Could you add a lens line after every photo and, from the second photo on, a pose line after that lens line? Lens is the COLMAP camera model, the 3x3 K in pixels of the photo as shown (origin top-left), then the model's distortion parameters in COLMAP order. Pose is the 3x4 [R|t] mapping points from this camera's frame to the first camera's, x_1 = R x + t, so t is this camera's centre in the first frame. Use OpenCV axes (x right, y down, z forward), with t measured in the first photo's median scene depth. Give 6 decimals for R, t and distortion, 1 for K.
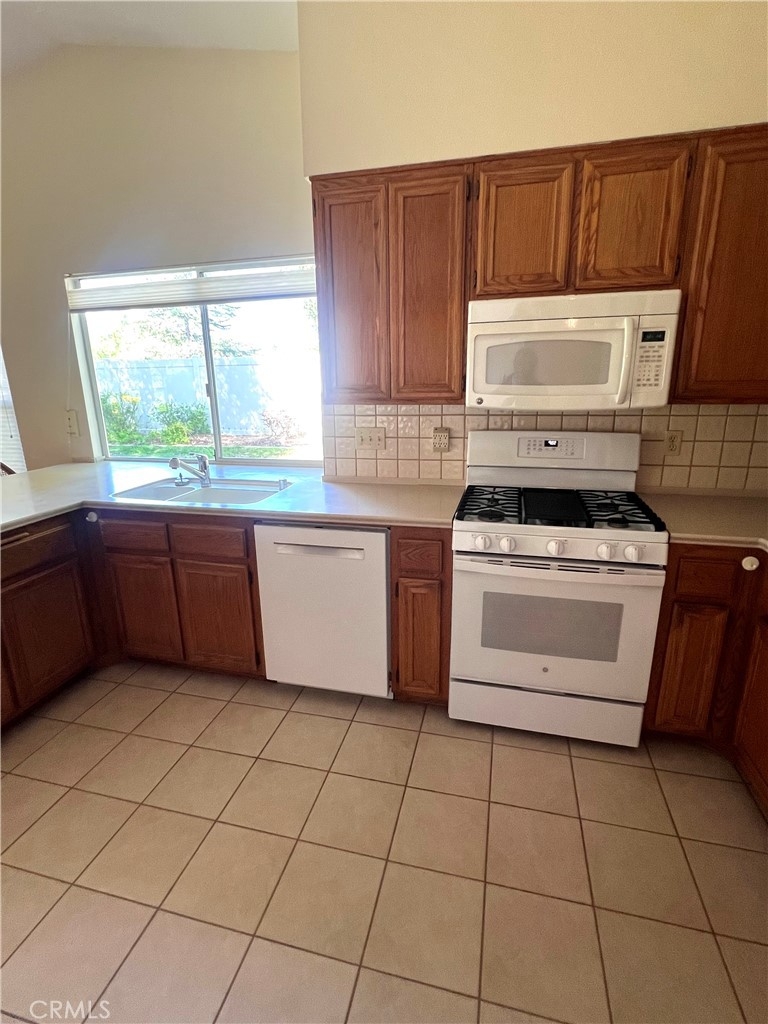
lens RADIAL K [[504.4, 0, 379.1], [0, 504.4, 510.8], [0, 0, 1]] dist [-0.013414, 0.000165]
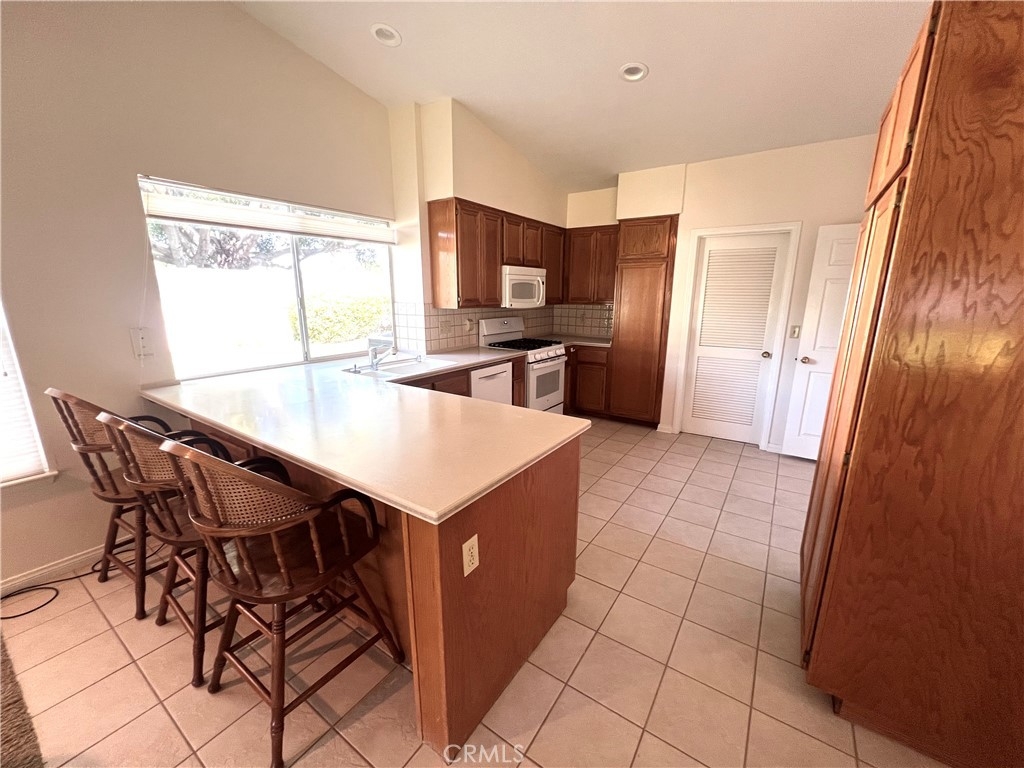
lens RADIAL K [[411.3, 0, 513.1], [0, 411.3, 387.1], [0, 0, 1]] dist [0.000899, 0.000011]
pose [[0.342954, -0.195278, 0.918830, -1.843591], [0.234551, 0.964972, 0.117538, -0.067414], [-0.909598, 0.175203, 0.376743, 0.309408]]
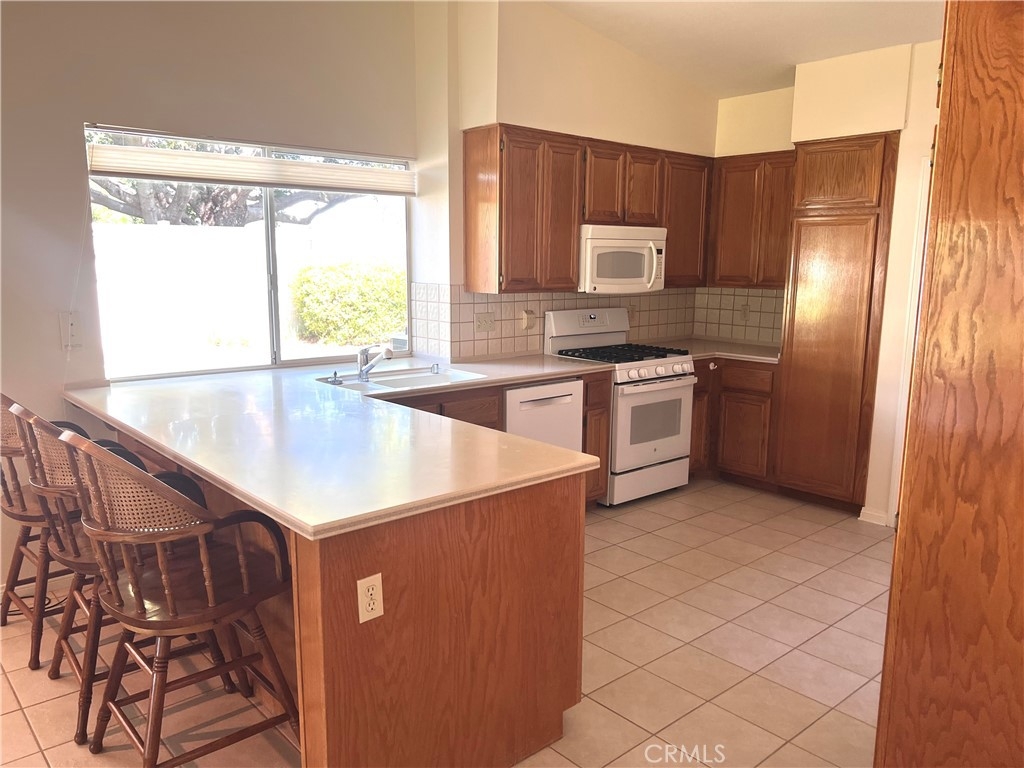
lens RADIAL K [[777.4, 0, 507.8], [0, 777.4, 390.0], [0, 0, 1]] dist [0.042568, -0.041821]
pose [[0.566624, -0.117535, 0.815551, -2.007938], [0.197682, 0.980258, 0.003928, 0.022958], [-0.799912, 0.158993, 0.578673, -0.109414]]
